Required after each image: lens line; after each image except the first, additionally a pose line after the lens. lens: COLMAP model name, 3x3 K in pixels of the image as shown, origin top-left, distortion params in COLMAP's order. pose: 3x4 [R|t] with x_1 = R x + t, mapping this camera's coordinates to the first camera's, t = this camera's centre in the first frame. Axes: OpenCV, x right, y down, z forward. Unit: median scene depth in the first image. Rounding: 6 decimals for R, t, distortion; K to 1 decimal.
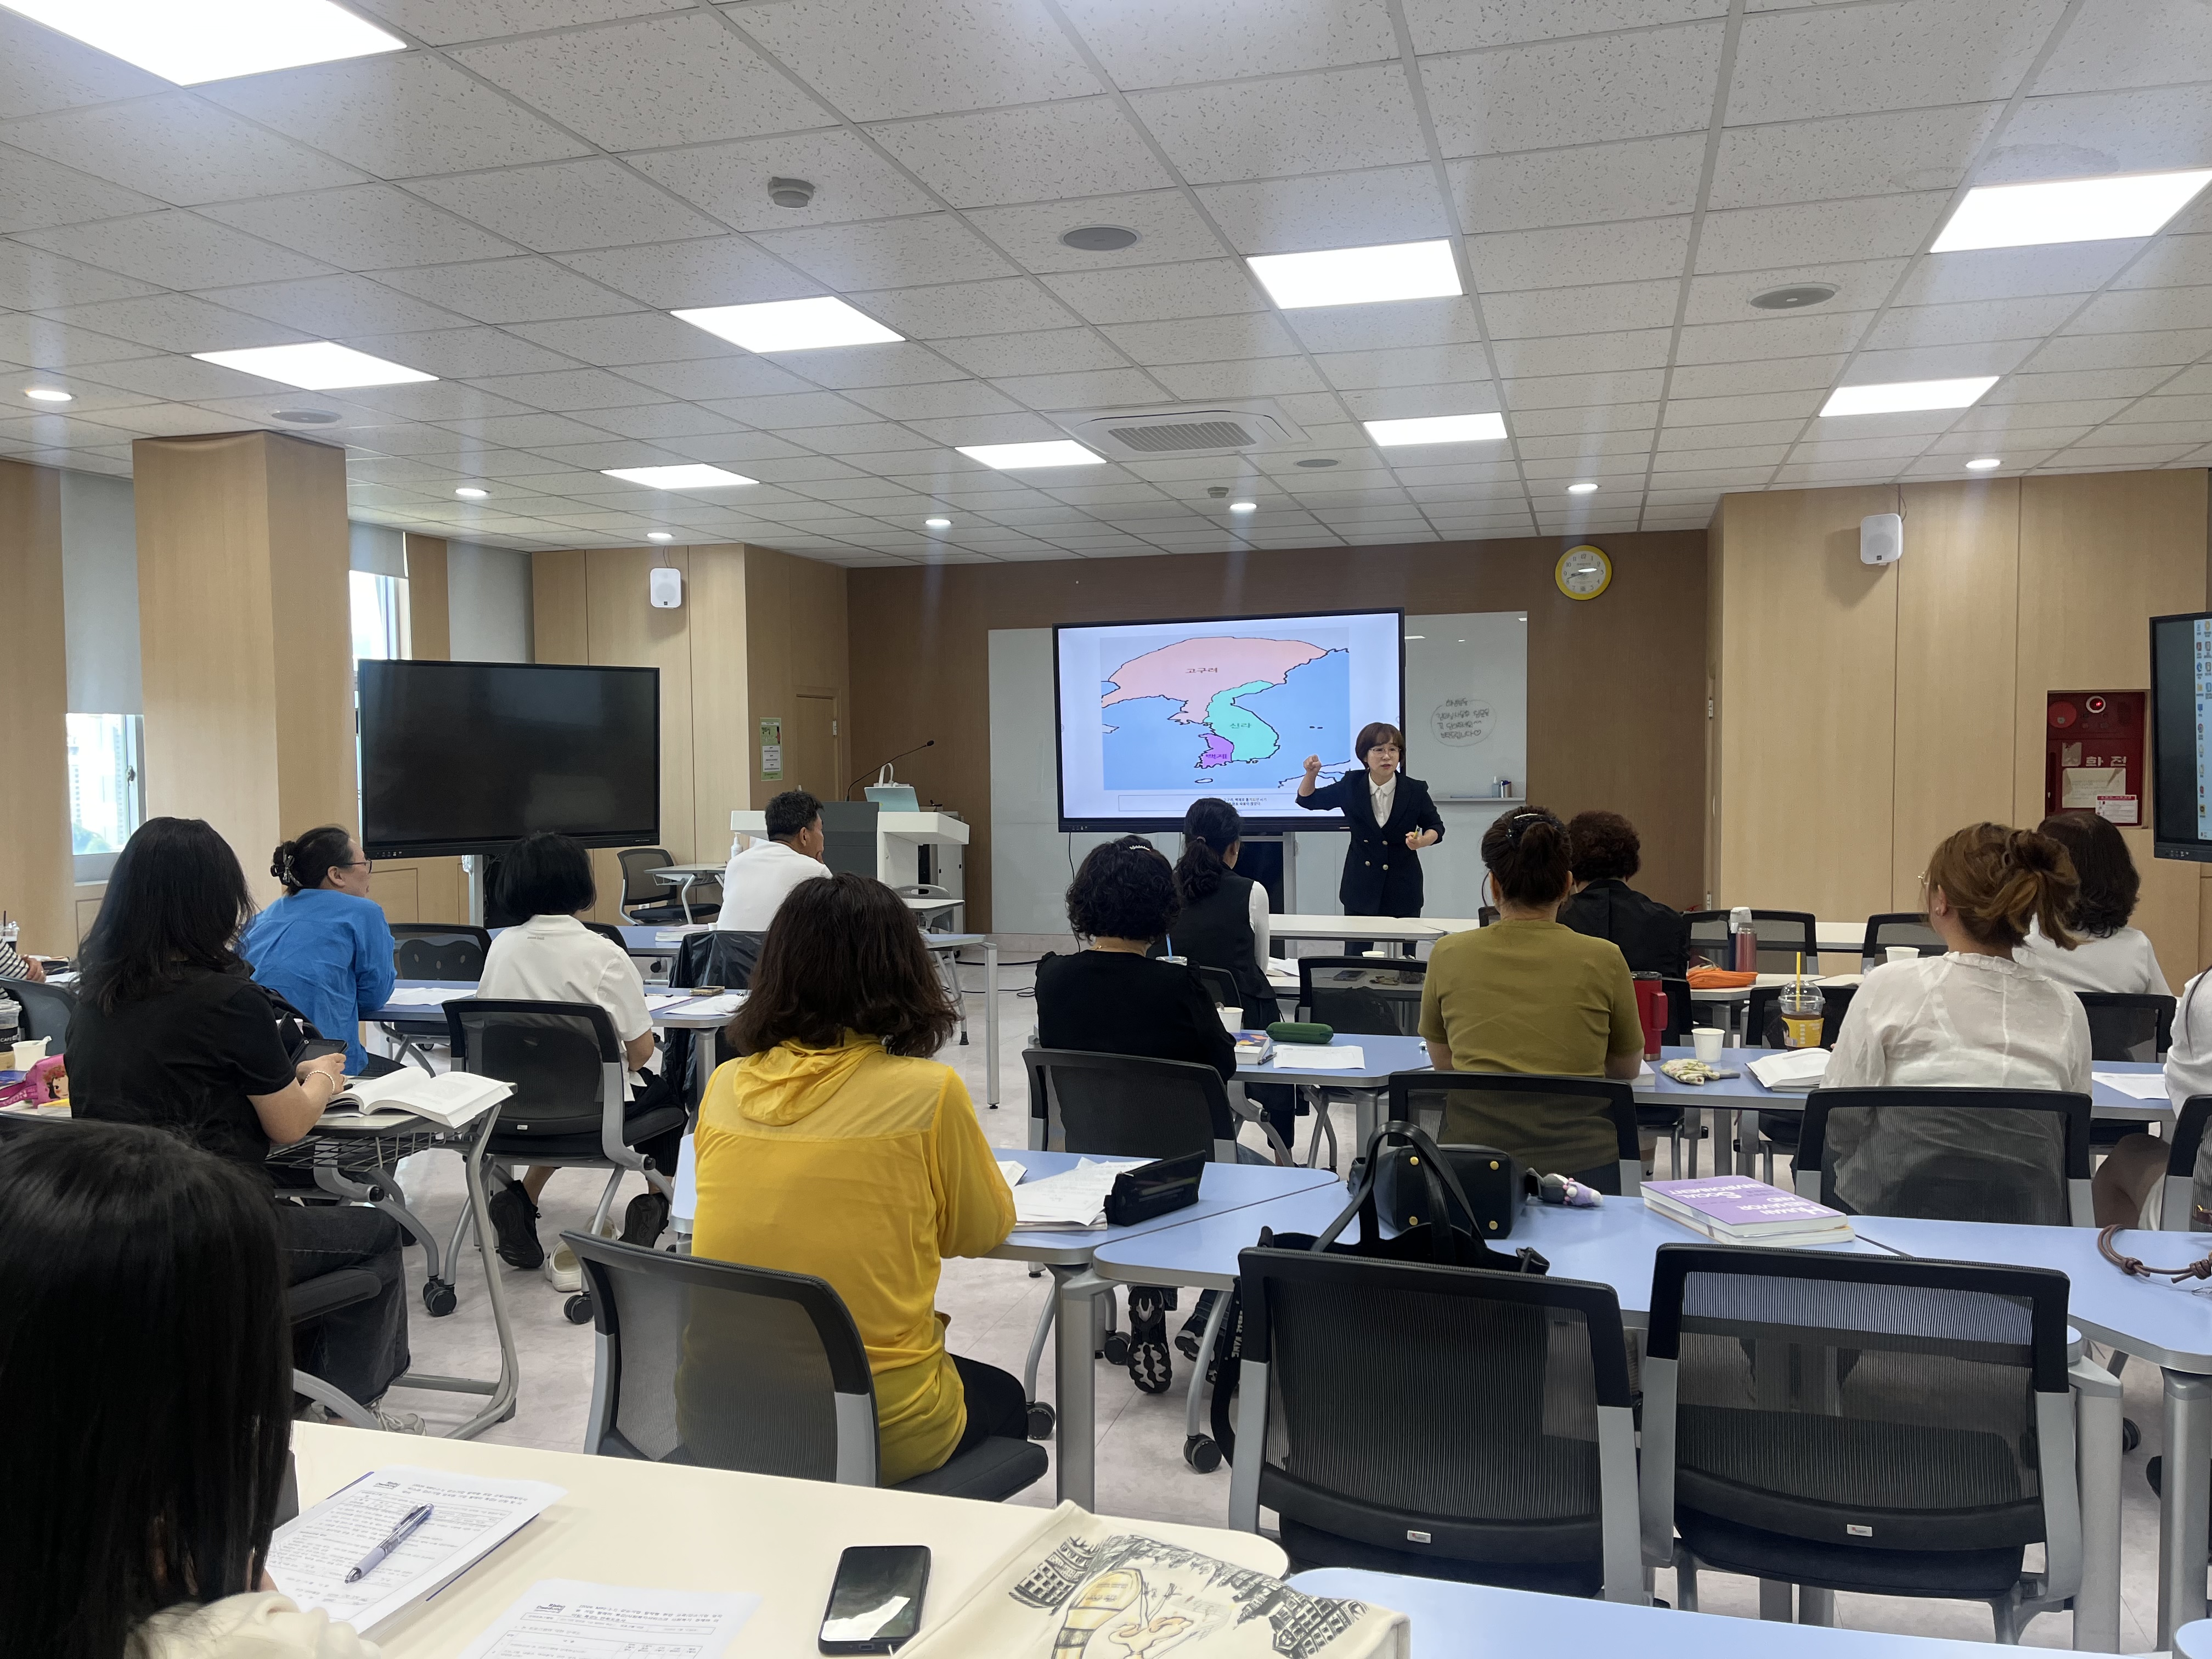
lens RADIAL K [[1679.1, 0, 1106.0], [0, 1679.1, 829.5], [0, 0, 1]] dist [0.080023, -0.109569]
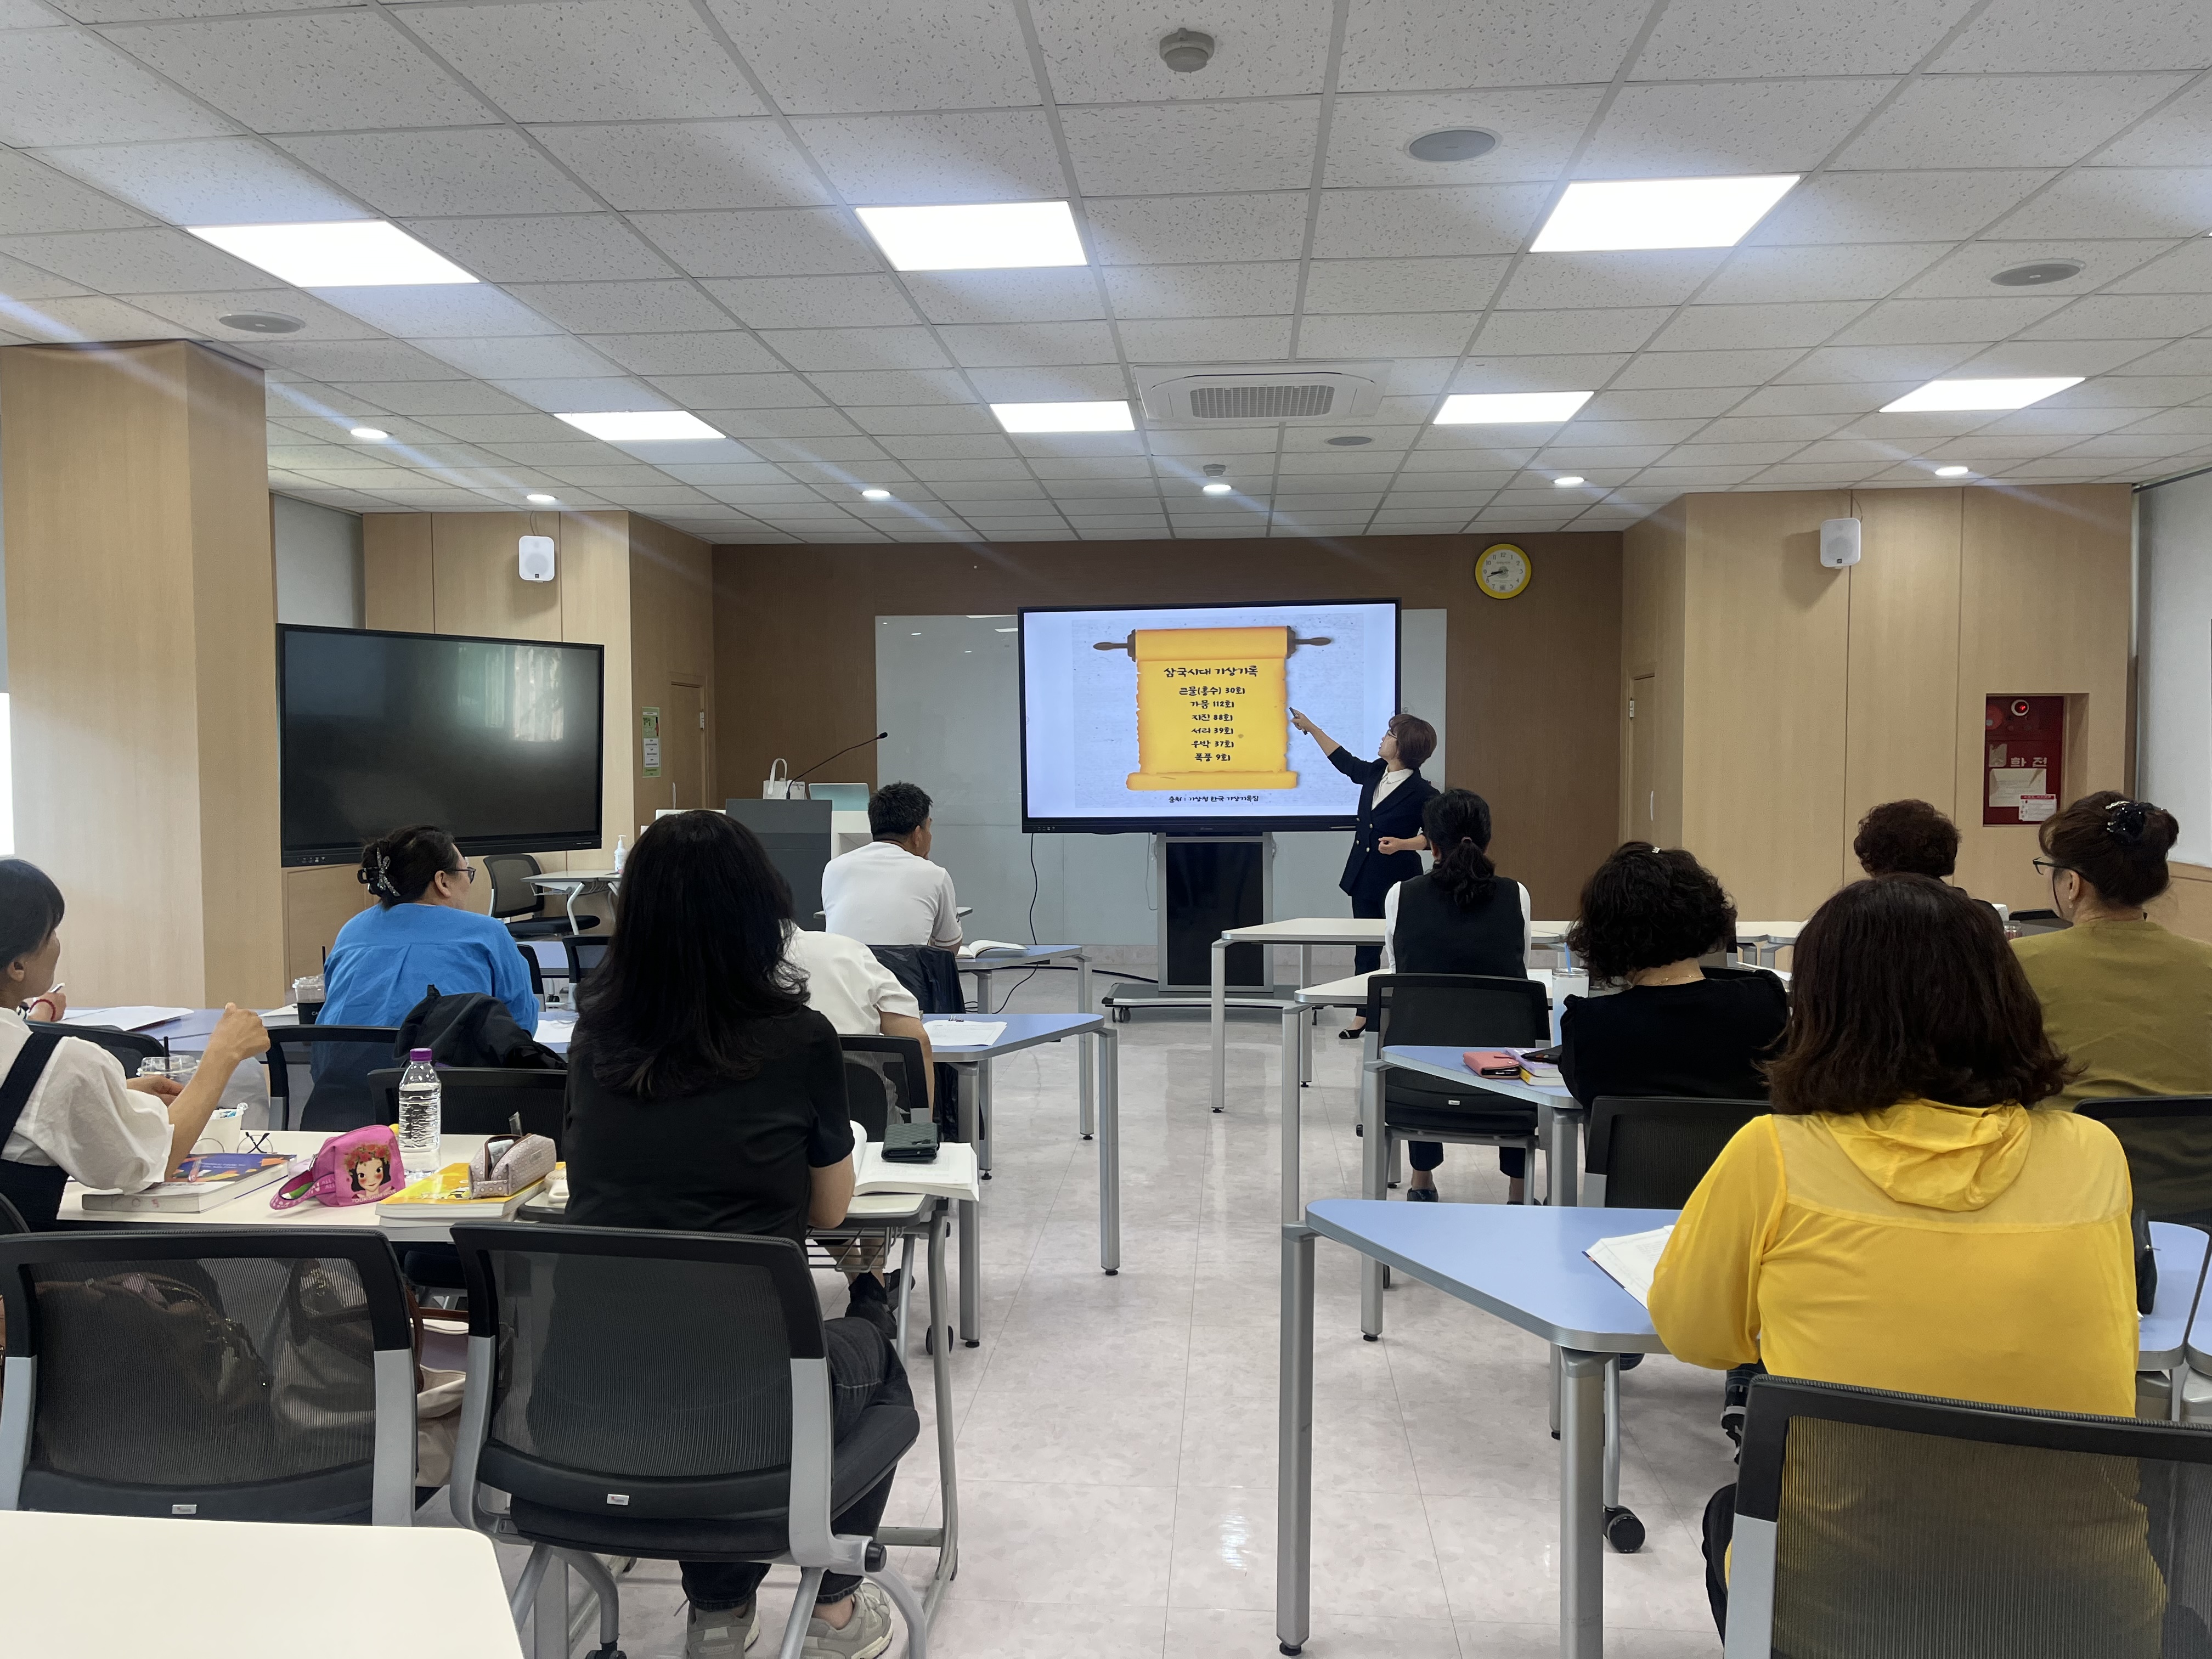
lens RADIAL K [[1676.8, 0, 1096.0], [0, 1676.8, 831.3], [0, 0, 1]] dist [0.083041, -0.114373]
pose [[0.980251, -0.002343, 0.197744, -0.182724], [0.002783, 0.999994, -0.001947, 0.002854], [-0.197738, 0.002459, 0.980252, 0.092161]]
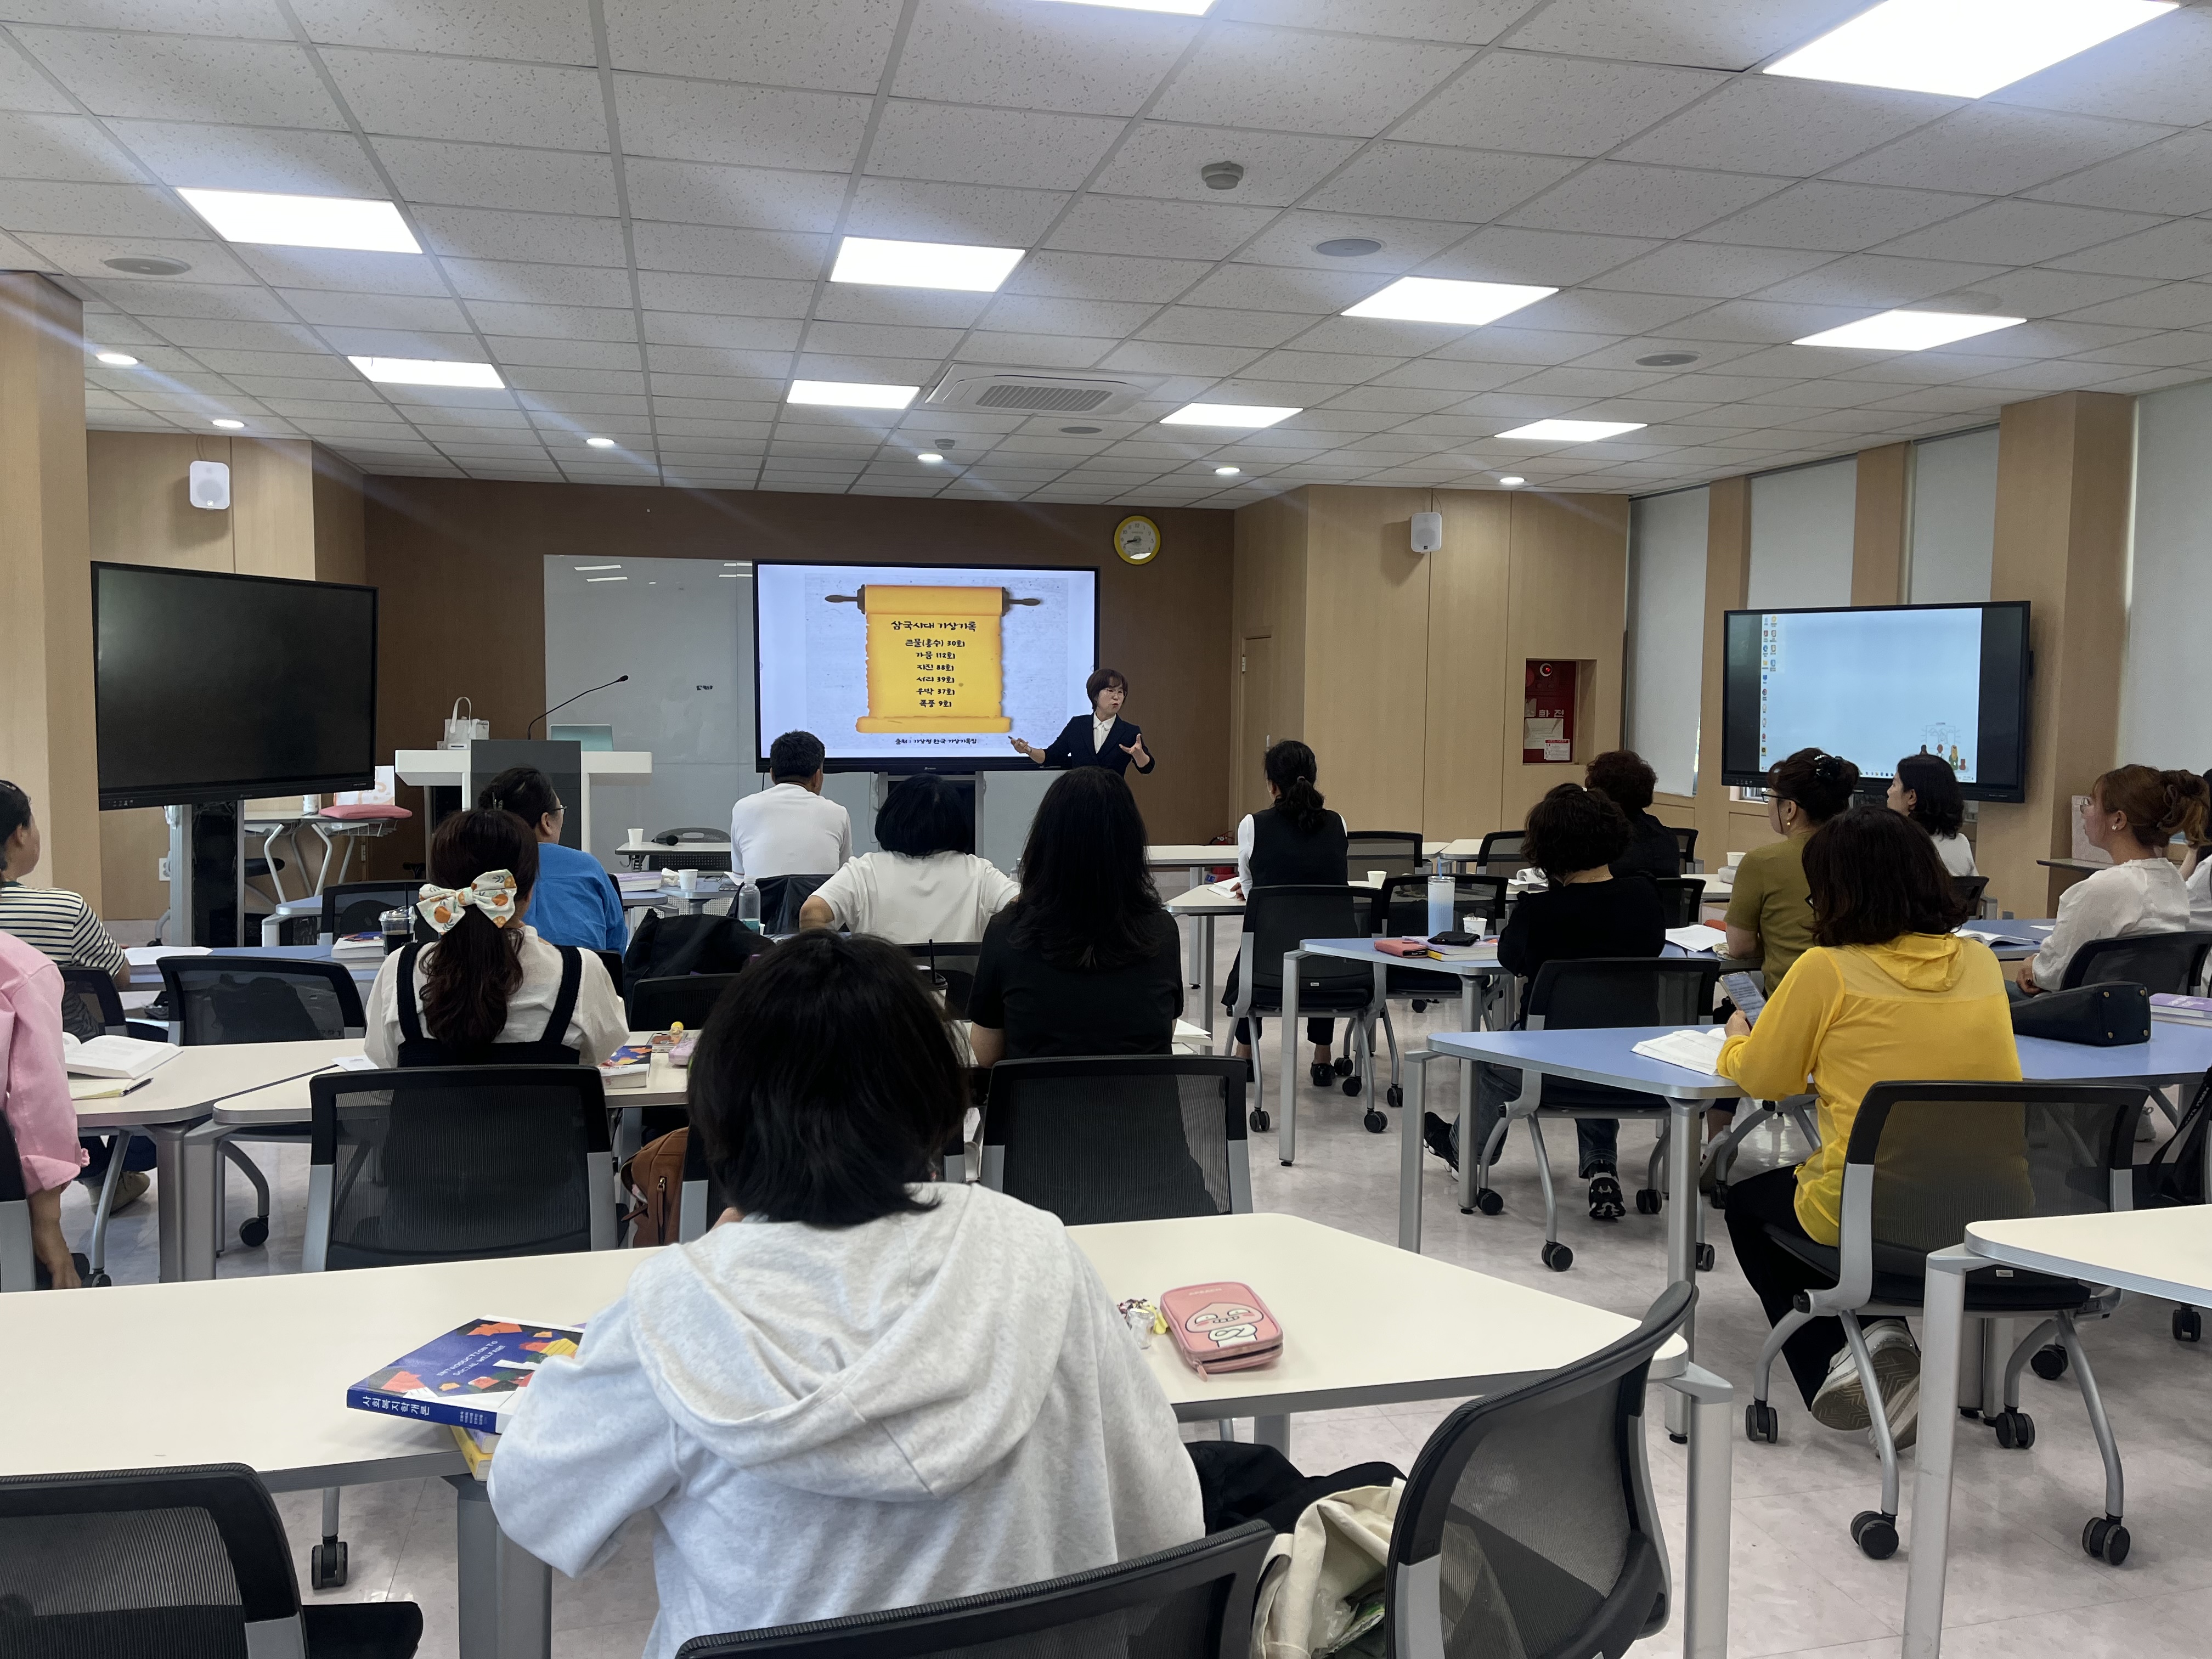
lens RADIAL K [[1676.8, 0, 1096.0], [0, 1676.8, 831.3], [0, 0, 1]] dist [0.083041, -0.114373]
pose [[0.867914, -0.023059, 0.496178, -0.369579], [0.004050, 0.999217, 0.039352, -0.001864], [-0.496697, -0.032145, 0.867328, 0.045419]]
